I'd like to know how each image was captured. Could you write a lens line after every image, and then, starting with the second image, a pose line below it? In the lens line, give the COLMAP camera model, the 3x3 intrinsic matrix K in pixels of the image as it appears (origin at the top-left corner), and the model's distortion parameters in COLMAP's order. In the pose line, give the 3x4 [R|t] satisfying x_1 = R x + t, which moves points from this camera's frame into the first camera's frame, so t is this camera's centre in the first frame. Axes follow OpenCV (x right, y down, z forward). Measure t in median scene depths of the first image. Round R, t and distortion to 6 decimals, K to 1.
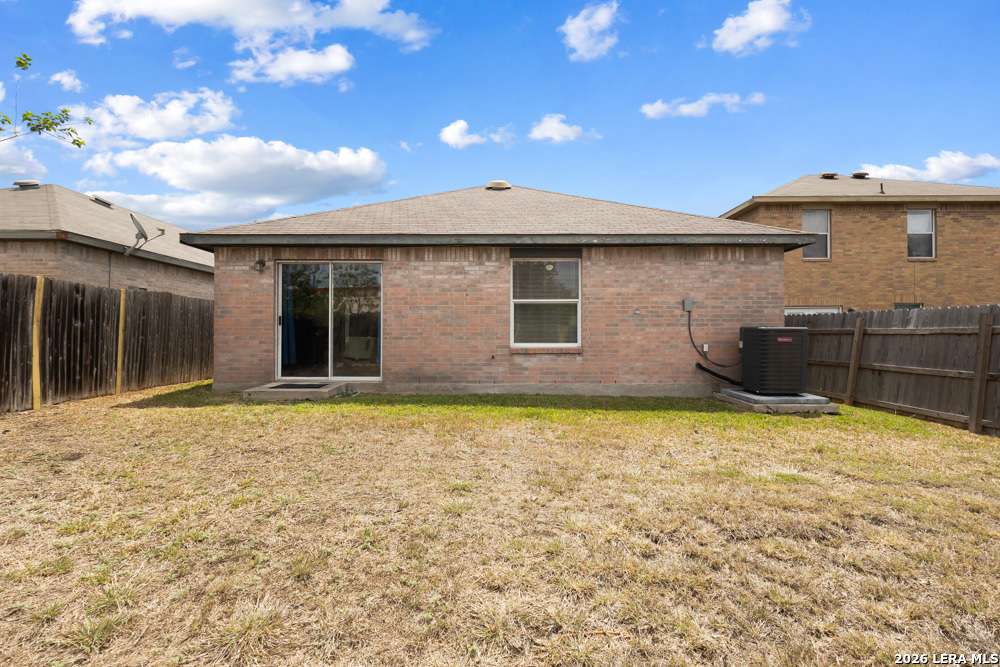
lens RADIAL K [[474.3, 0, 500.0], [0, 474.3, 333.5], [0, 0, 1]] dist [-0.000713, 0.000289]
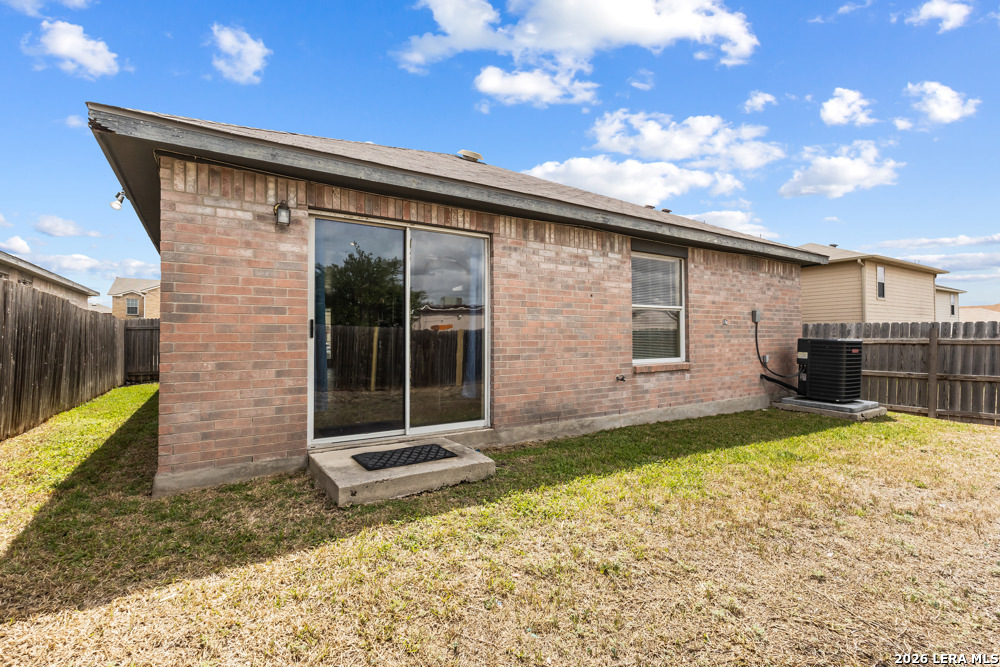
lens RADIAL K [[474.3, 0, 500.0], [0, 474.3, 333.5], [0, 0, 1]] dist [-0.000713, 0.000289]
pose [[0.827345, 0.001495, 0.561693, -0.593690], [-0.000072, 0.999997, -0.002554, -0.021089], [-0.561695, 0.002072, 0.827342, 0.476678]]
